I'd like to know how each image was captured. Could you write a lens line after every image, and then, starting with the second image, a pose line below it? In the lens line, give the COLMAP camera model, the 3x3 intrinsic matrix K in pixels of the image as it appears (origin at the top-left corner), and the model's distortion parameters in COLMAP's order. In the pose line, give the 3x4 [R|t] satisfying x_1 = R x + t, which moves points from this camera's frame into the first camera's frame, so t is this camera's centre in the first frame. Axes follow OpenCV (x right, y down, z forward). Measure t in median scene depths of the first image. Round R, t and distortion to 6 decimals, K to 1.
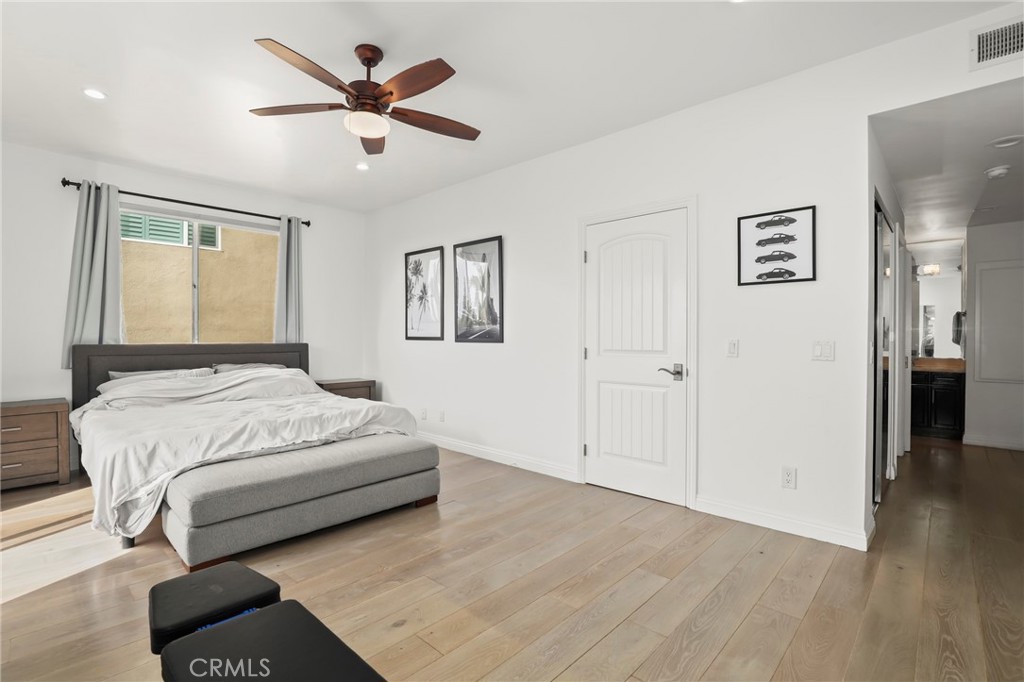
lens RADIAL K [[471.1, 0, 515.3], [0, 471.1, 337.5], [0, 0, 1]] dist [-0.034752, -0.000555]
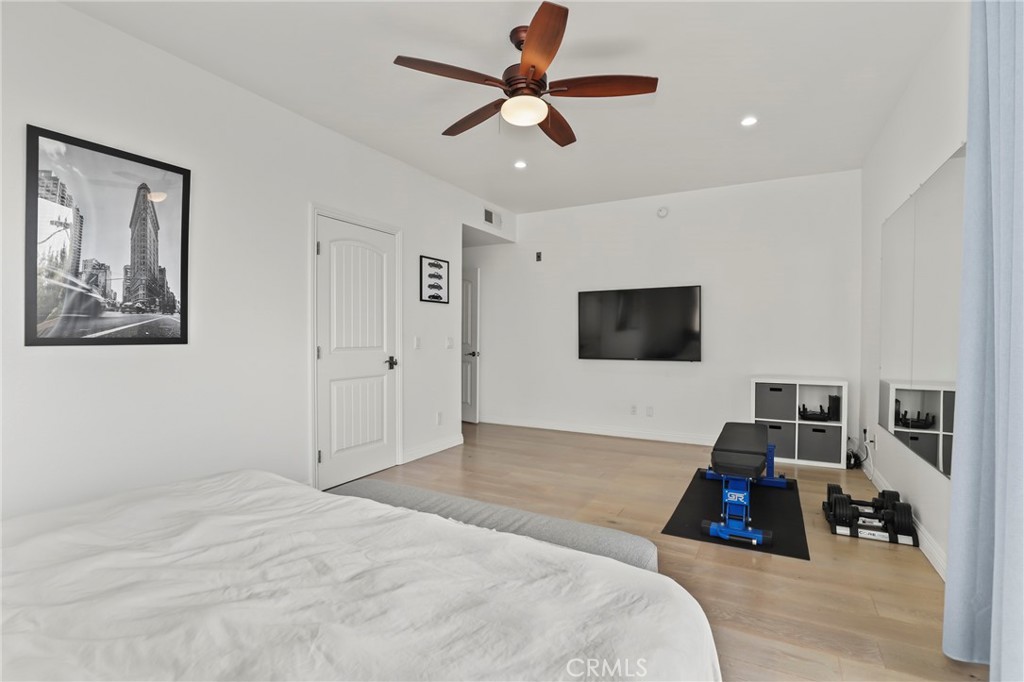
lens RADIAL K [[471.1, 0, 512.8], [0, 471.1, 343.2], [0, 0, 1]] dist [-0.034752, -0.000555]
pose [[-0.238169, -0.011550, 0.971155, -0.838979], [0.004190, 0.999908, 0.012919, 0.005130], [-0.971215, 0.007146, -0.238099, 0.850667]]
